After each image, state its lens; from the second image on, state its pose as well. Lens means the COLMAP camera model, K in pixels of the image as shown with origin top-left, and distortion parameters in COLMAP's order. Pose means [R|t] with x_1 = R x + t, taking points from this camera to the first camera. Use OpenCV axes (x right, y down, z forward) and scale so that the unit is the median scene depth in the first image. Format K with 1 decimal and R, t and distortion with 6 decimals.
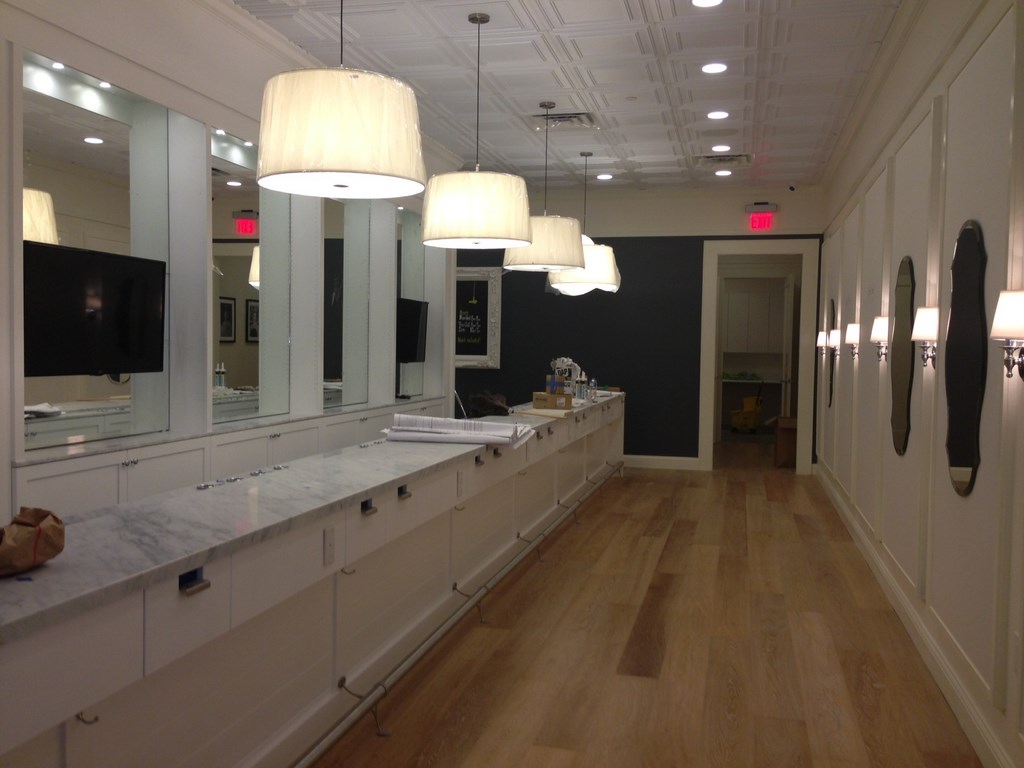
lens RADIAL K [[949.9, 0, 522.8], [0, 949.9, 384.4], [0, 0, 1]] dist [0.041845, 0.000000]
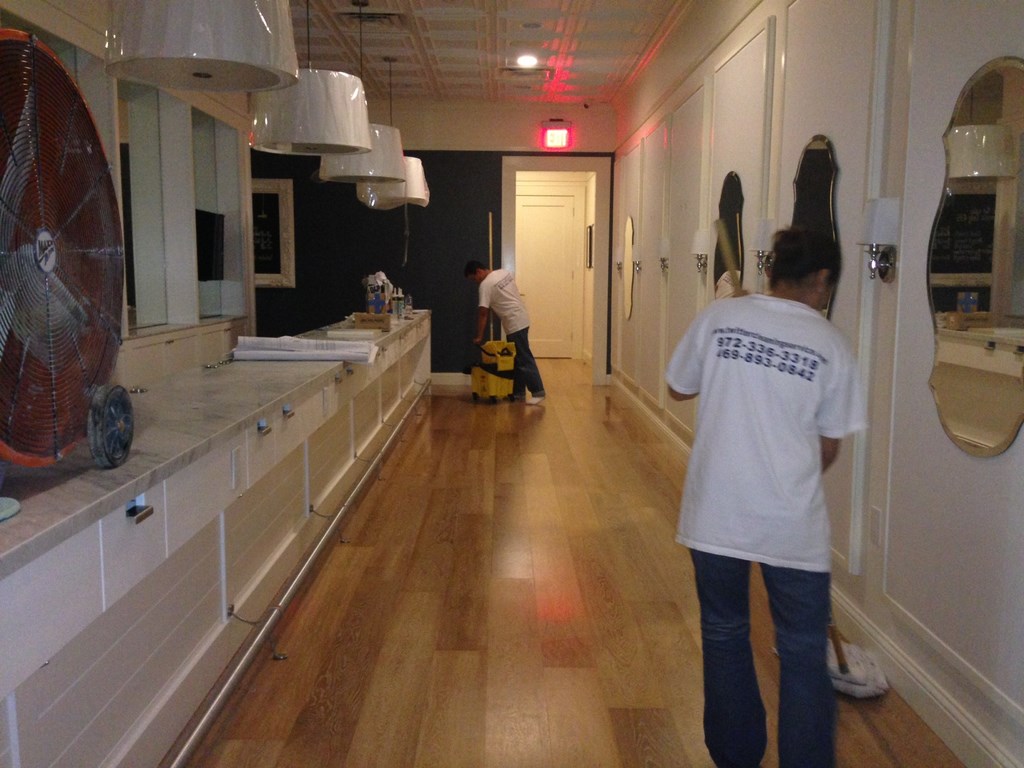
lens RADIAL K [[949.9, 0, 527.0], [0, 949.9, 397.7], [0, 0, 1]] dist [0.041845, 0.000000]
pose [[0.966453, -0.042757, 0.253258, -0.055002], [0.018338, 0.995017, 0.098009, 0.004539], [-0.256187, -0.090077, 0.962421, 0.008619]]
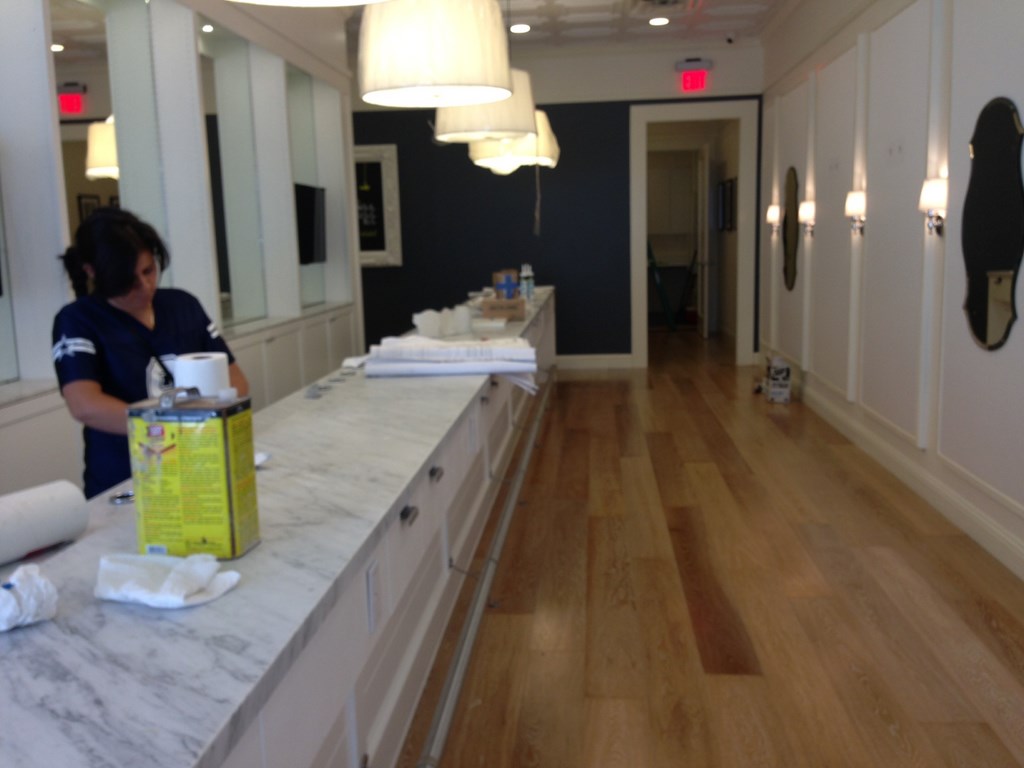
lens RADIAL K [[949.9, 0, 513.1], [0, 949.9, 385.5], [0, 0, 1]] dist [0.041845, 0.000000]
pose [[0.987242, -0.068434, 0.143772, -0.066290], [0.051523, 0.991650, 0.118222, -0.006695], [-0.150662, -0.109306, 0.982524, 0.148032]]
